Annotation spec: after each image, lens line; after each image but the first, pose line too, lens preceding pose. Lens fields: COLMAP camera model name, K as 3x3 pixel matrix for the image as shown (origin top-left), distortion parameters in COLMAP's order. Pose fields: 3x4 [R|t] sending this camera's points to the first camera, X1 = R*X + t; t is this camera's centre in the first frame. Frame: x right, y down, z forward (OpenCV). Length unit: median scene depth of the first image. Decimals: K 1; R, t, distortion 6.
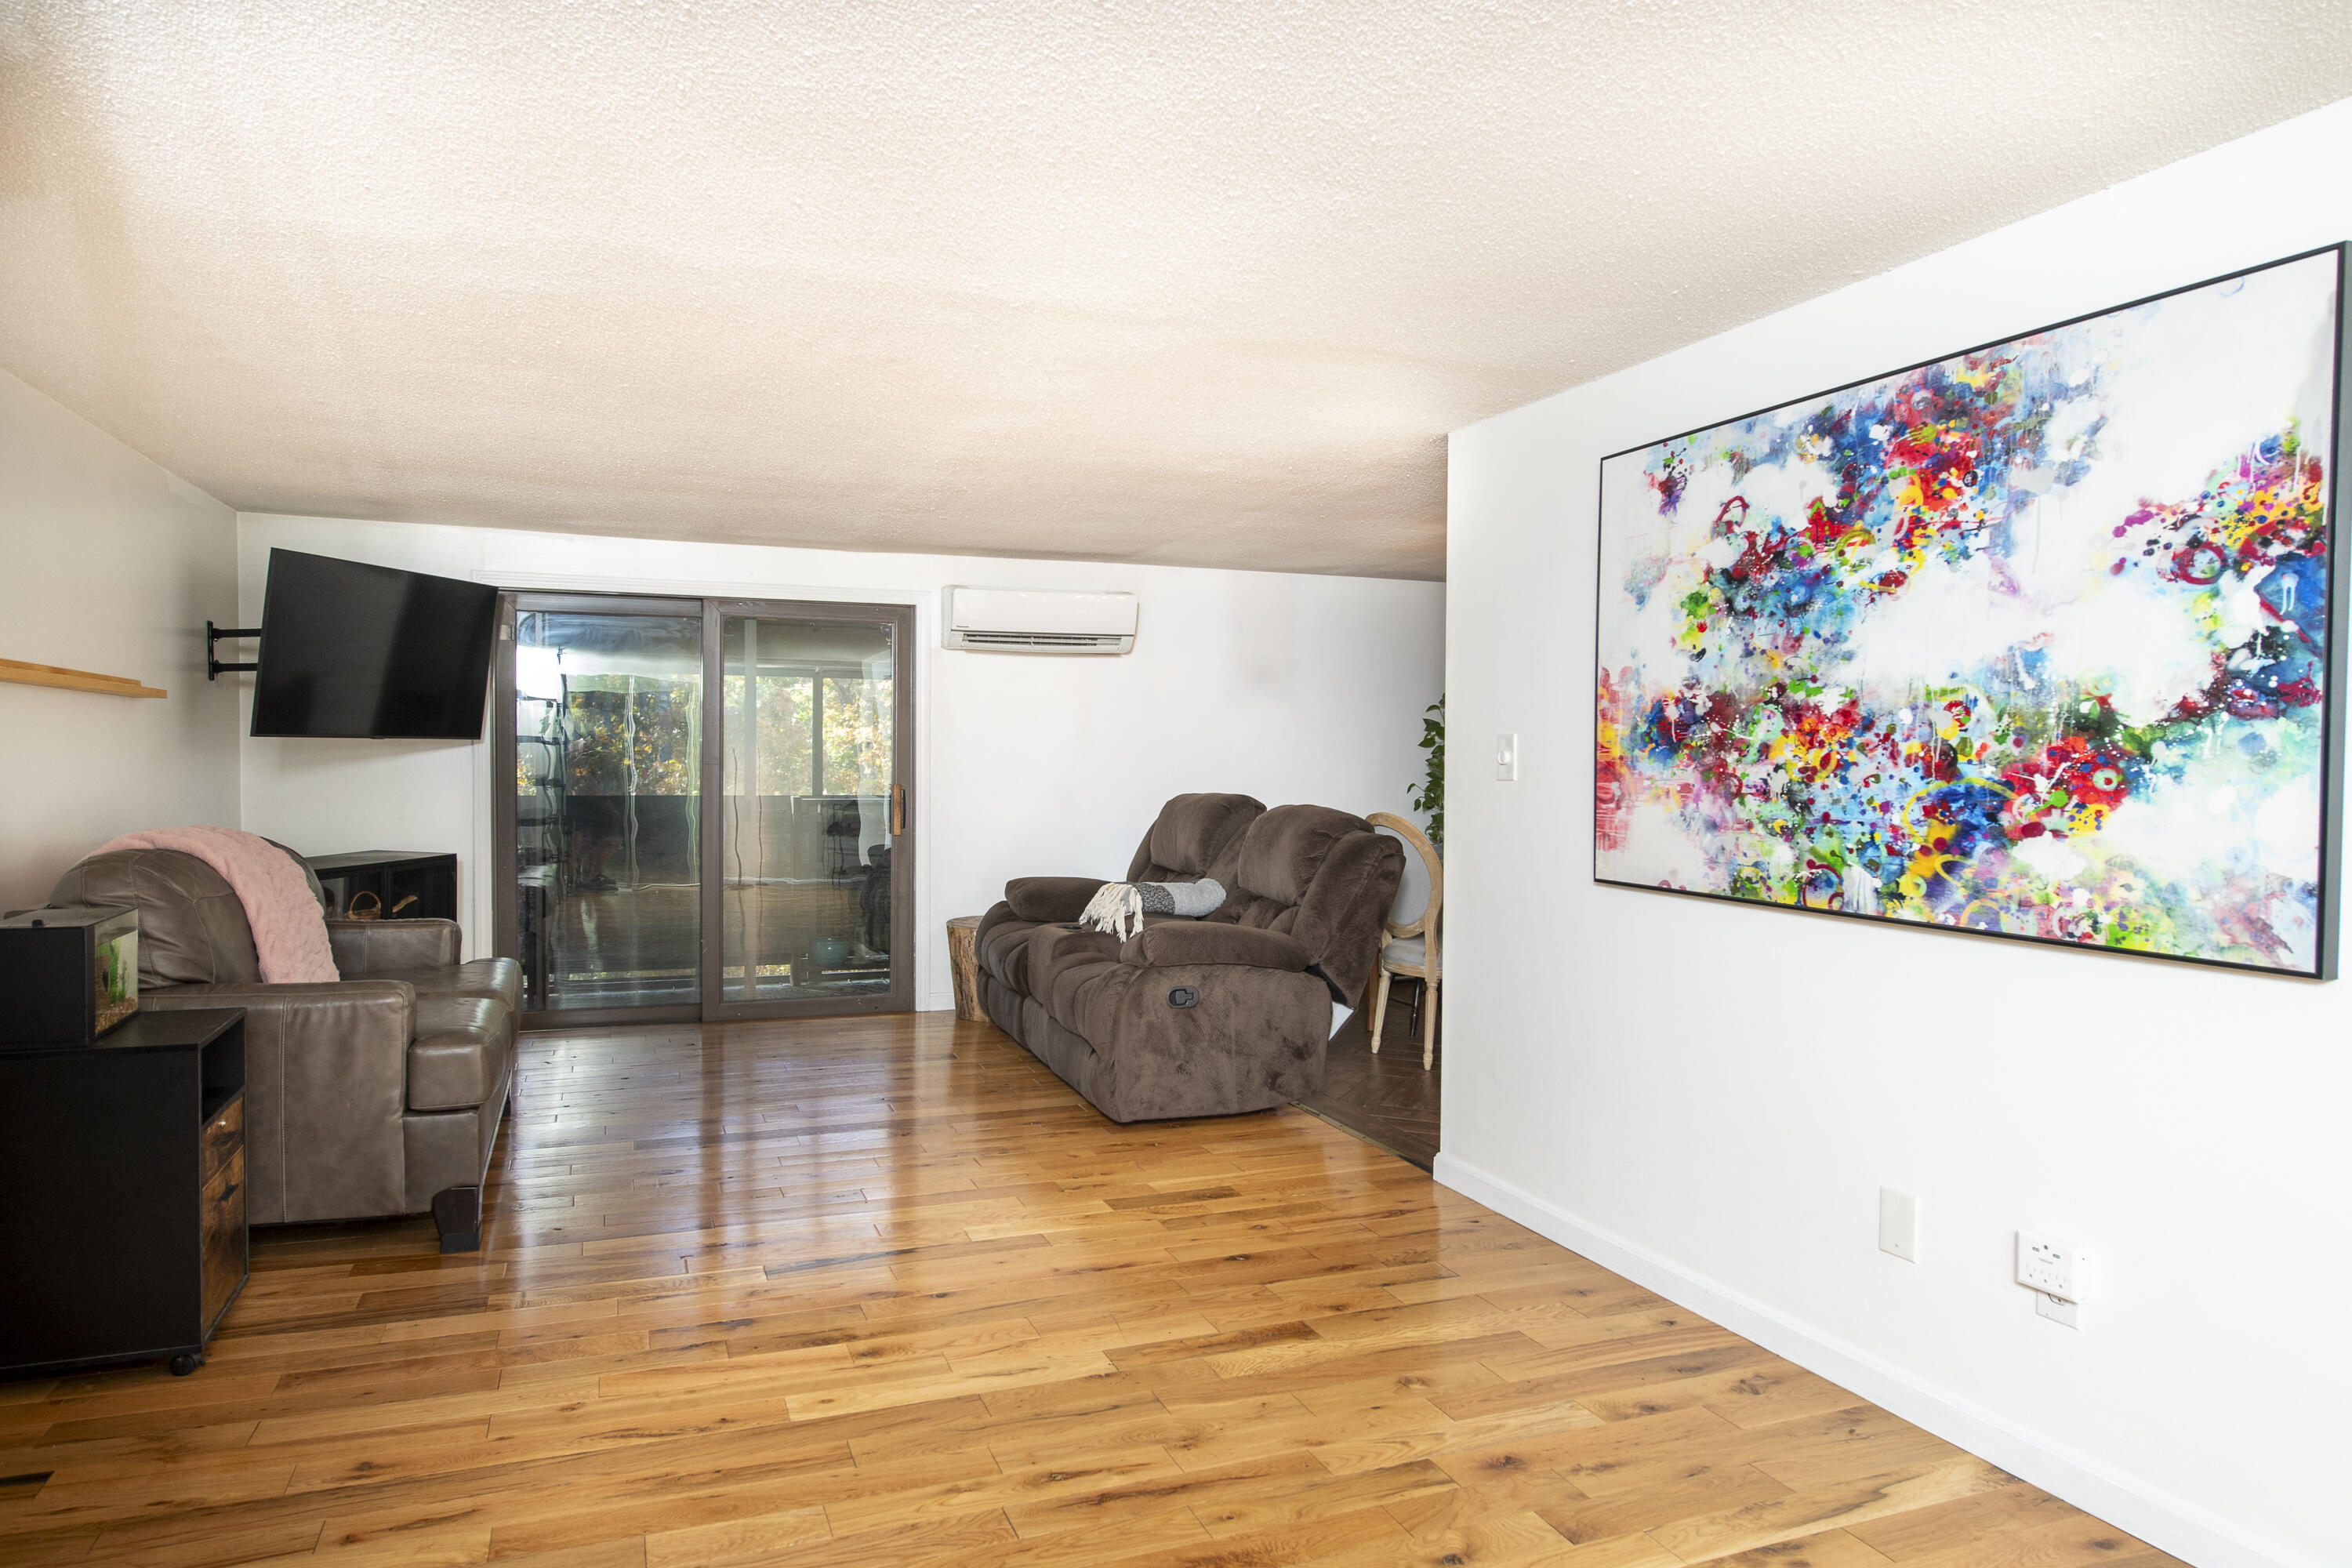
lens RADIAL K [[1437.3, 0, 1153.3], [0, 1437.3, 777.9], [0, 0, 1]] dist [0.004288, -0.001059]
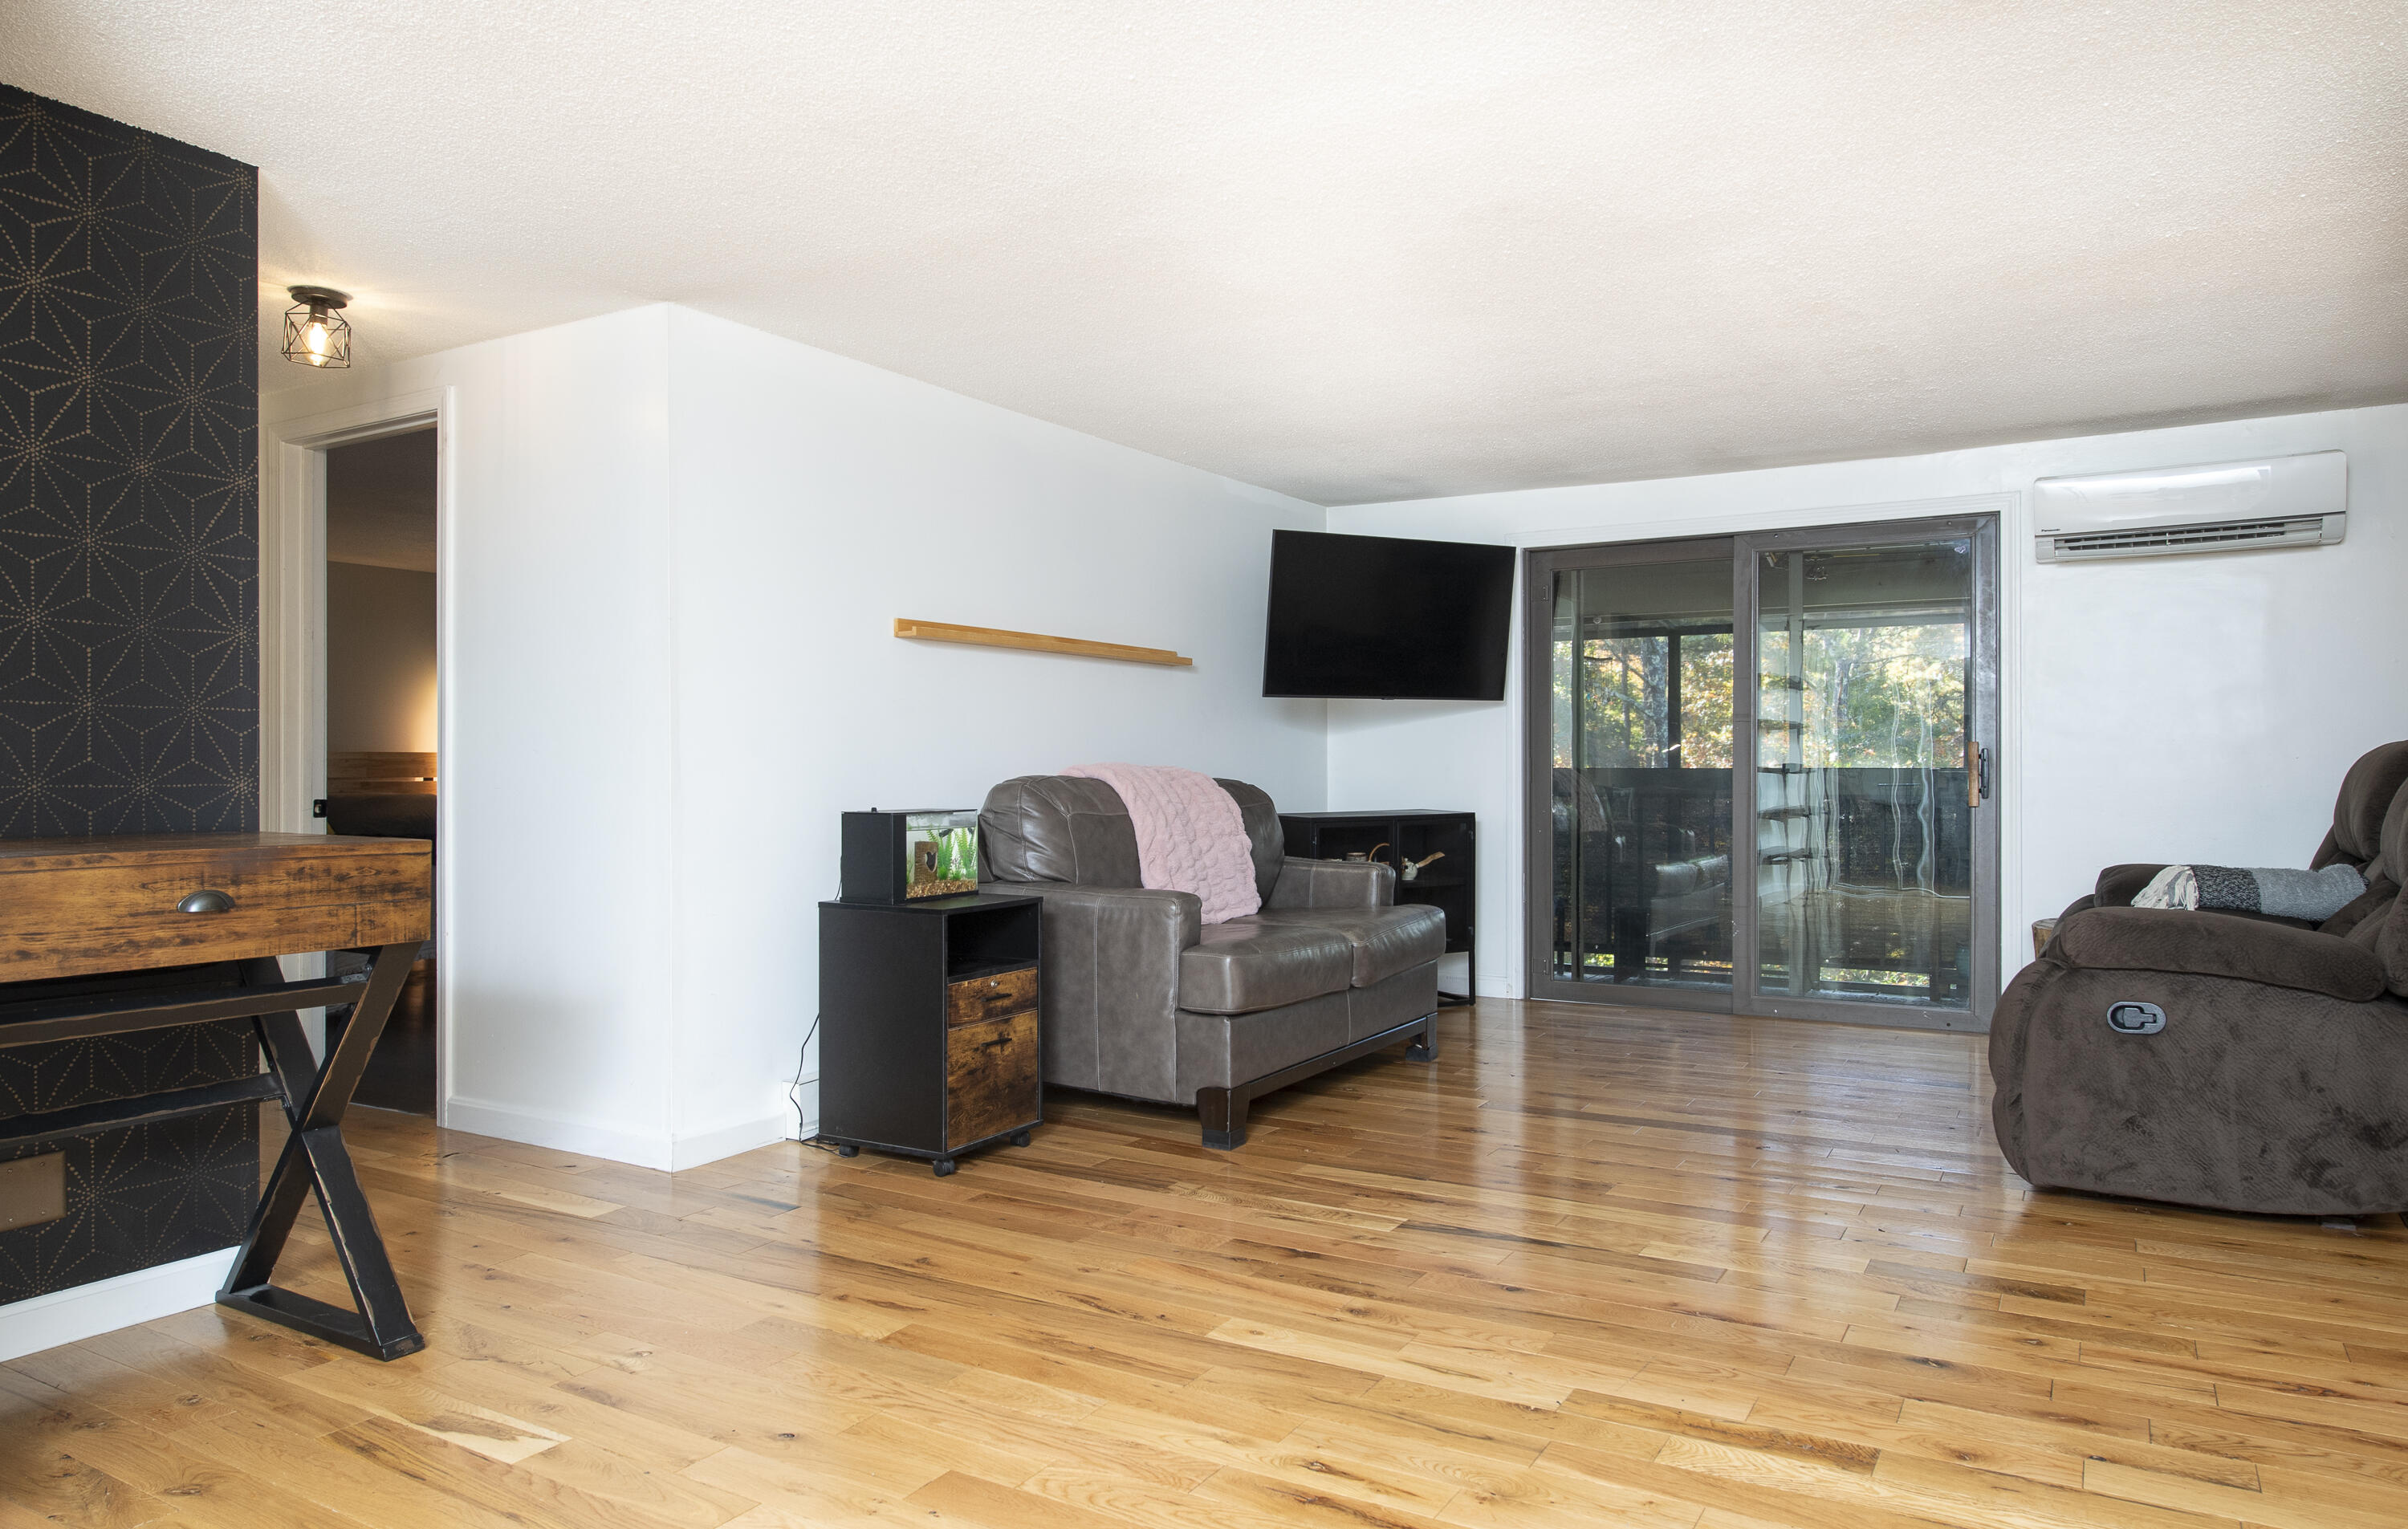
lens RADIAL K [[1572.0, 0, 1207.9], [0, 1572.0, 763.1], [0, 0, 1]] dist [0.001712, 0.001047]
pose [[0.621313, -0.013472, -0.783447, 0.506020], [-0.005776, 0.999746, -0.021772, 0.079771], [0.783542, 0.018053, 0.621077, 0.308203]]
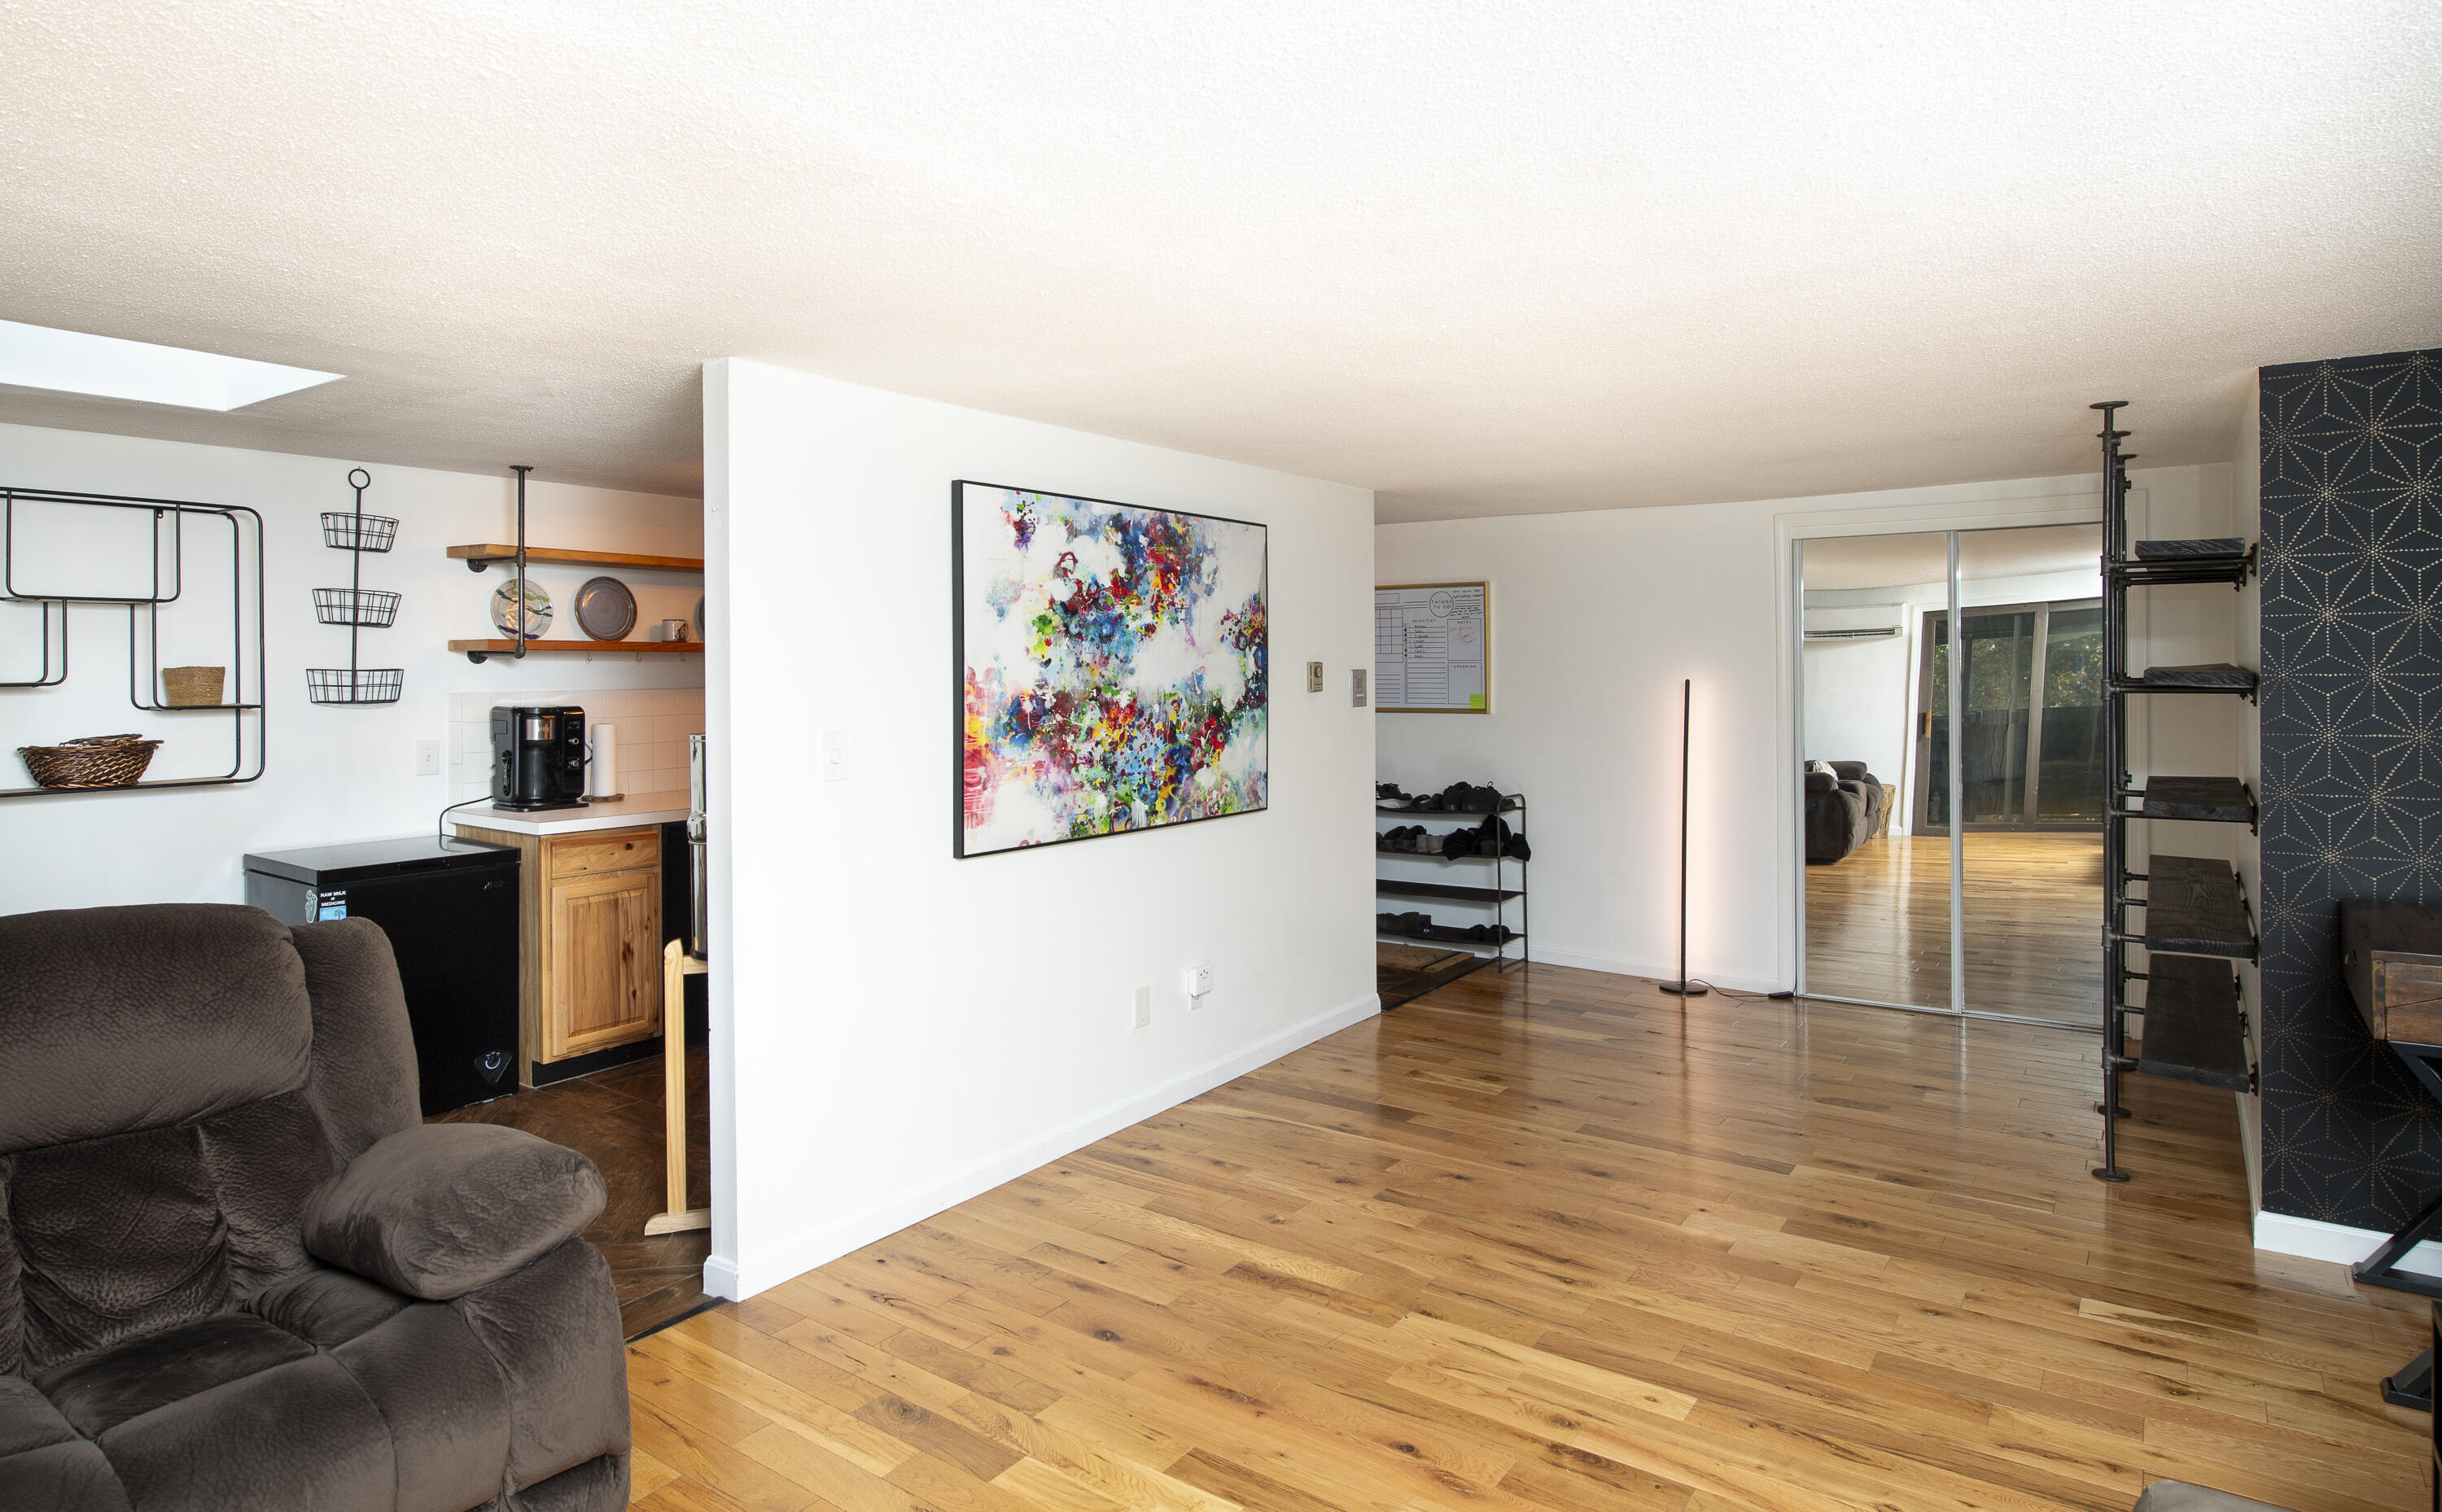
lens RADIAL K [[1385.9, 0, 1250.6], [0, 1385.9, 642.8], [0, 0, 1]] dist [-0.000229, -0.000292]
pose [[-0.578912, 0.005530, 0.815371, -0.802381], [0.010284, 0.999947, 0.000520, -0.107235], [-0.815325, 0.008686, -0.578938, 1.653428]]
